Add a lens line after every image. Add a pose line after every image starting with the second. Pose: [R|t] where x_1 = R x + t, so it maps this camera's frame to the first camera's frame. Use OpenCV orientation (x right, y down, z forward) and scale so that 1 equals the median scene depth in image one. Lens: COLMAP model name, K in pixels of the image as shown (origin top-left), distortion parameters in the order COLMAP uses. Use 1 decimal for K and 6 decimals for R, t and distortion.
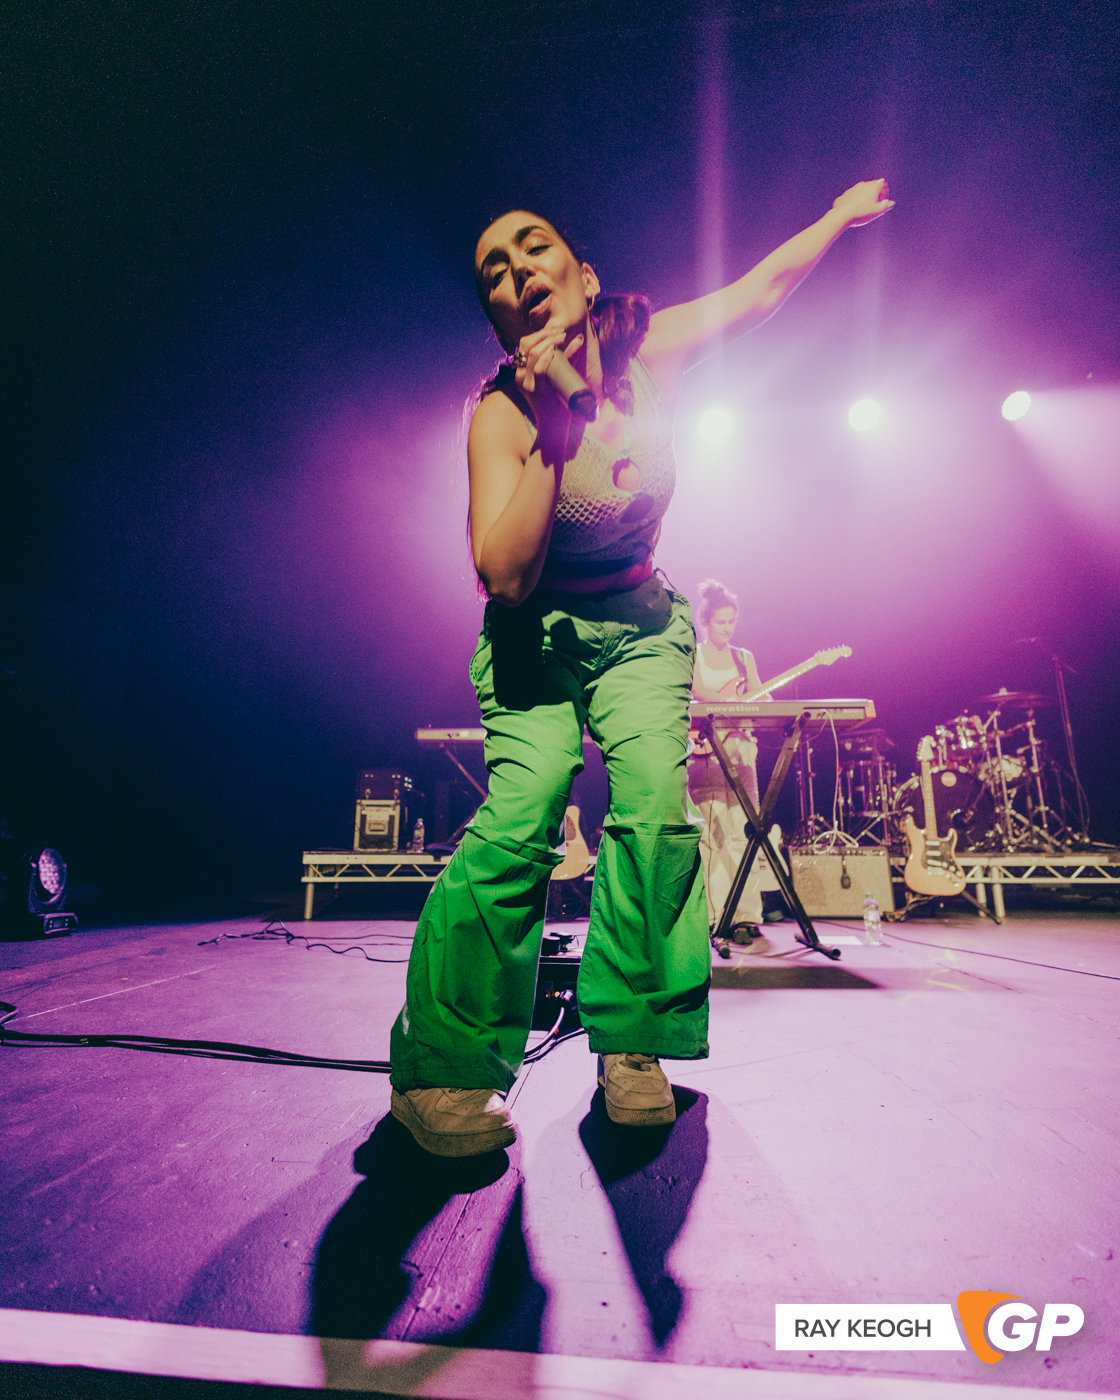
lens RADIAL K [[711.8, 0, 562.3], [0, 711.8, 697.7], [0, 0, 1]] dist [-0.001355, -0.000009]
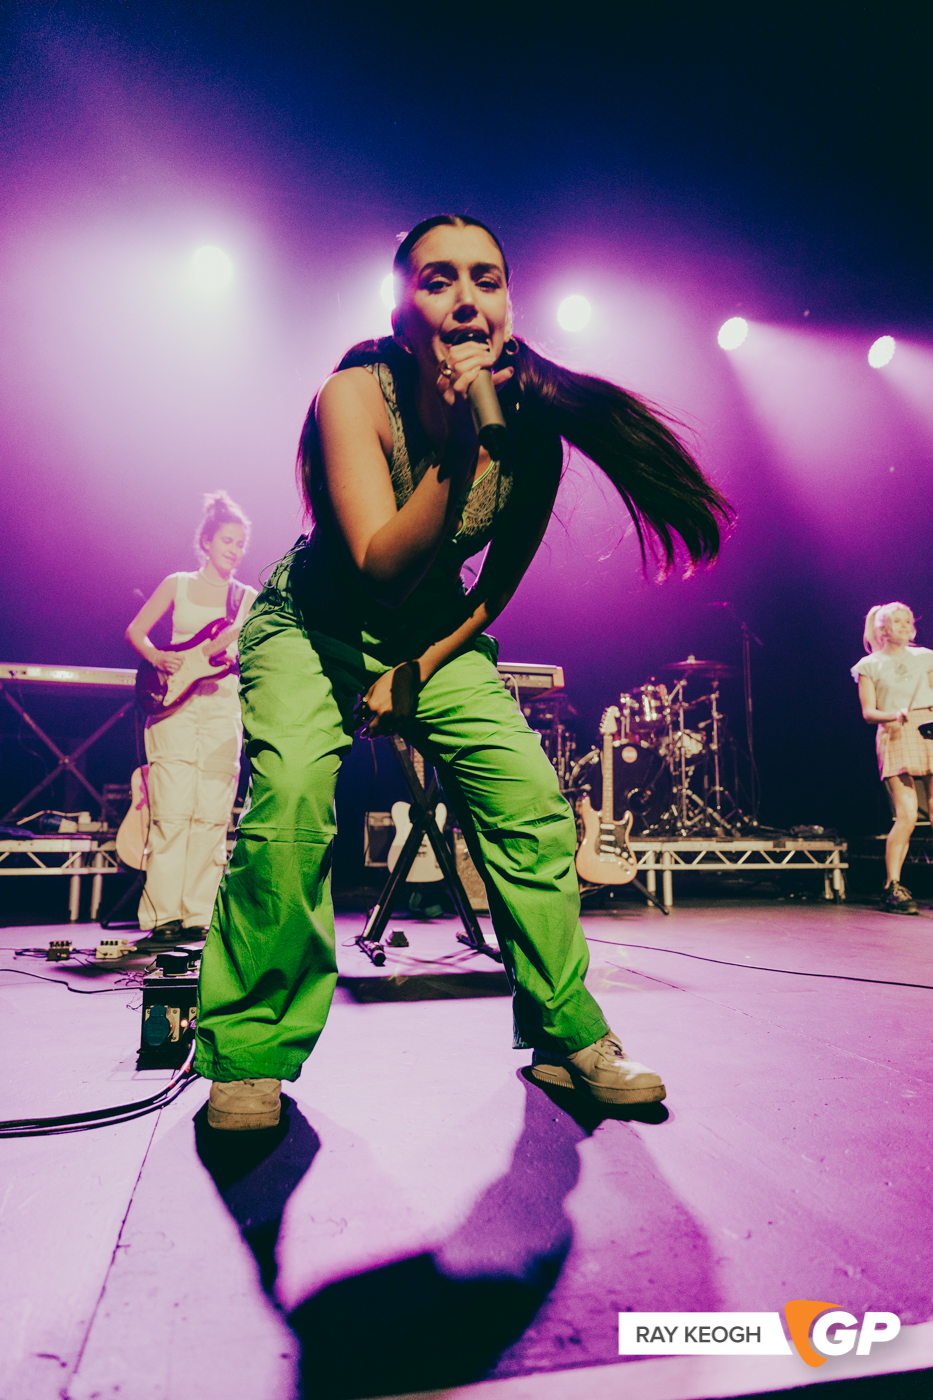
lens RADIAL K [[920.2, 0, 464.2], [0, 920.2, 698.8], [0, 0, 1]] dist [0.015642, -0.000723]
pose [[0.947905, 0.048920, 0.314773, -0.020215], [-0.072610, 0.995307, 0.063972, -0.014736], [-0.310166, -0.083495, 0.947009, -0.022145]]
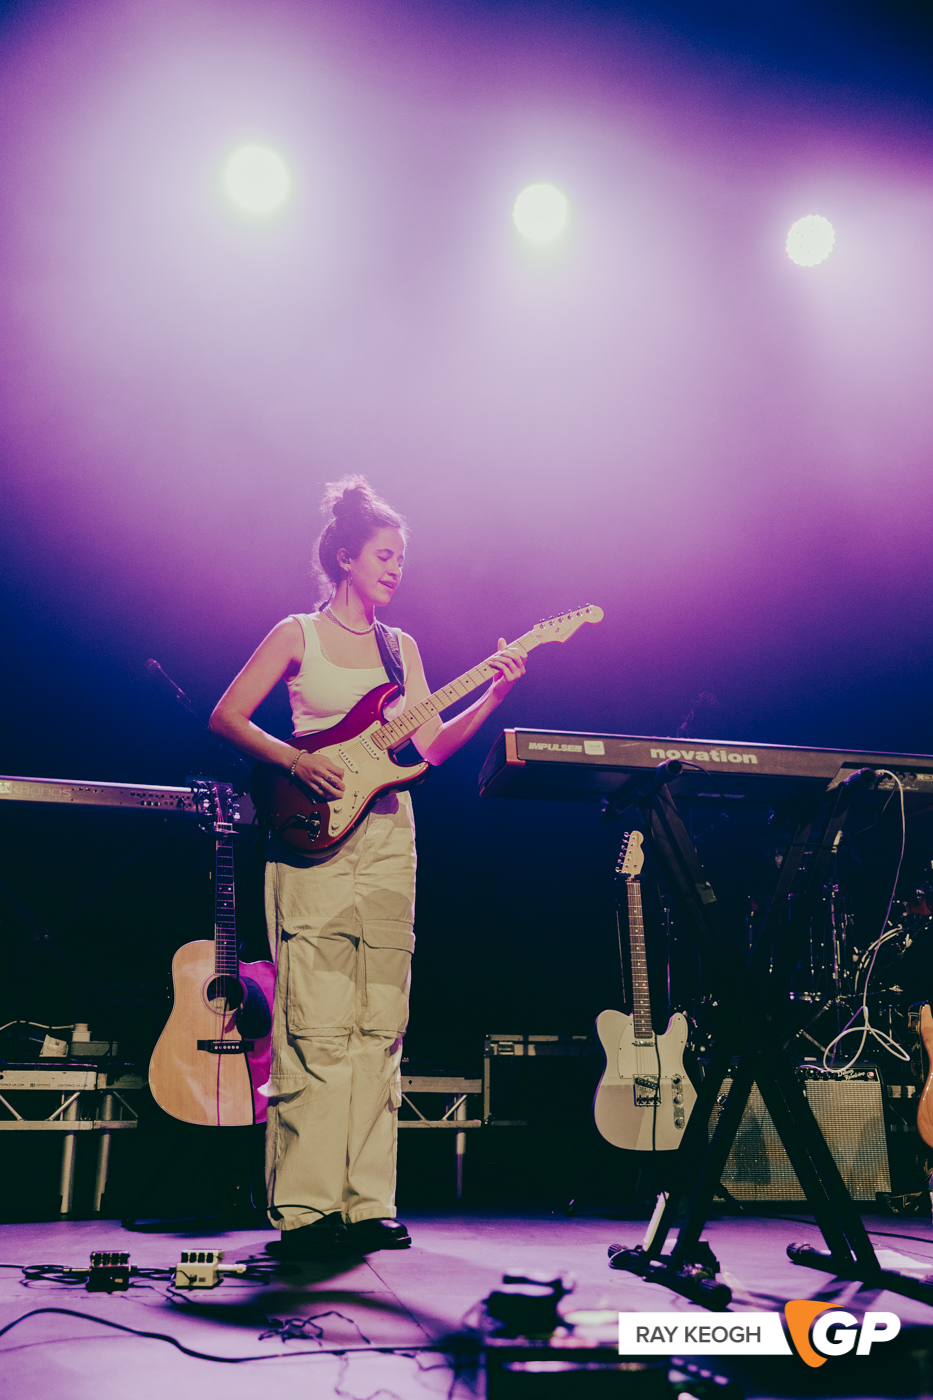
lens RADIAL K [[1389.8, 0, 455.6], [0, 1389.8, 708.5], [0, 0, 1]] dist [0.027560, 0.000000]
pose [[0.961322, 0.080206, 0.263490, -0.110830], [-0.069822, 0.996377, -0.048556, 0.028107], [-0.266430, 0.028281, 0.963439, 0.116226]]
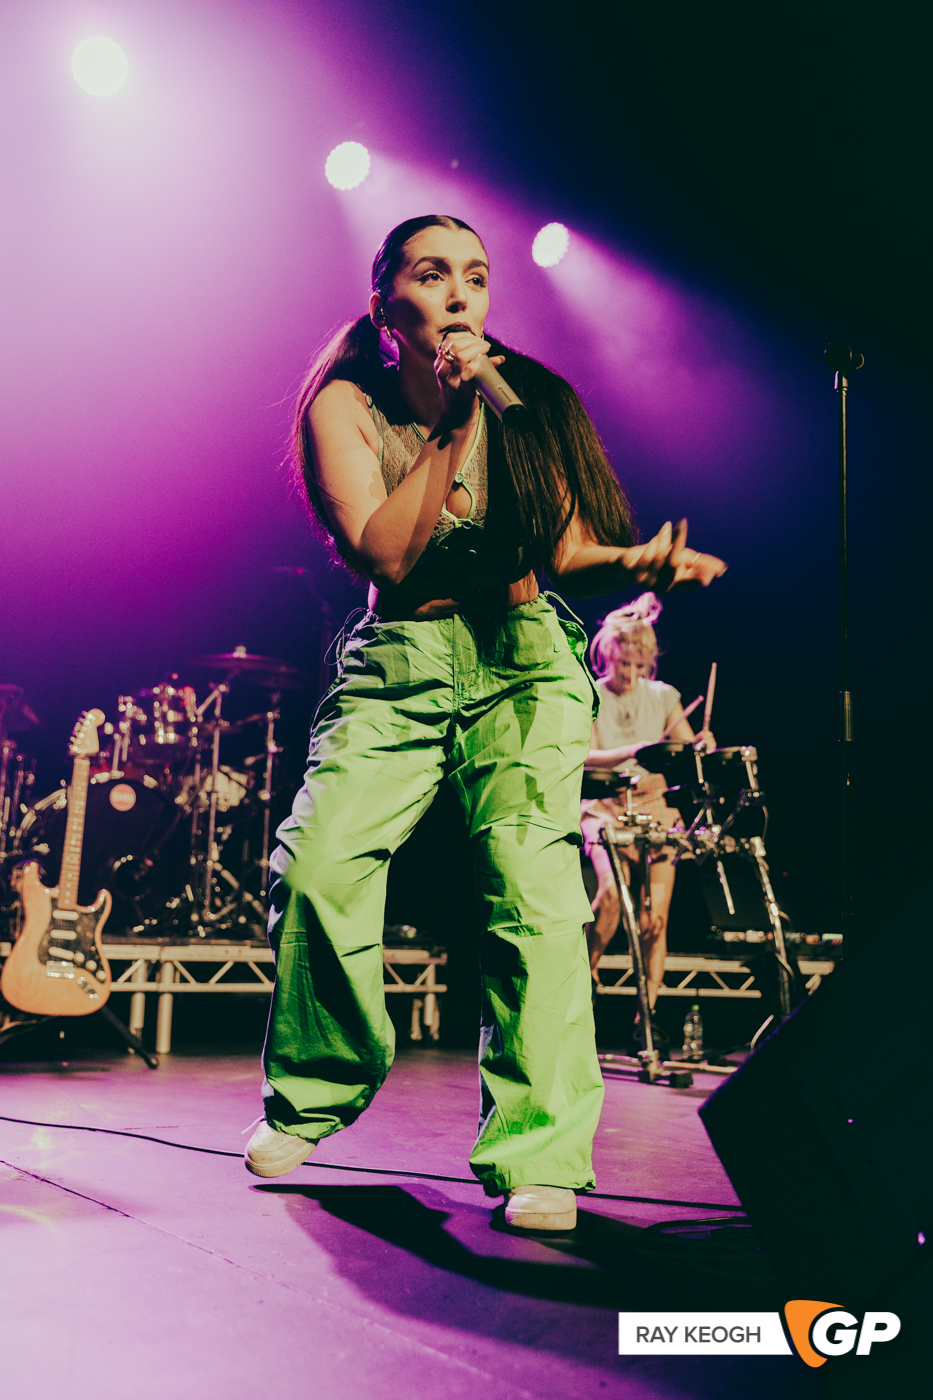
lens RADIAL K [[1389.8, 0, 452.8], [0, 1389.8, 700.8], [0, 0, 1]] dist [0.027560, 0.000000]
pose [[0.756409, 0.136178, 0.639766, 0.062928], [-0.169069, 0.985555, -0.009887, 0.013842], [-0.631870, -0.100686, 0.768506, 0.062805]]
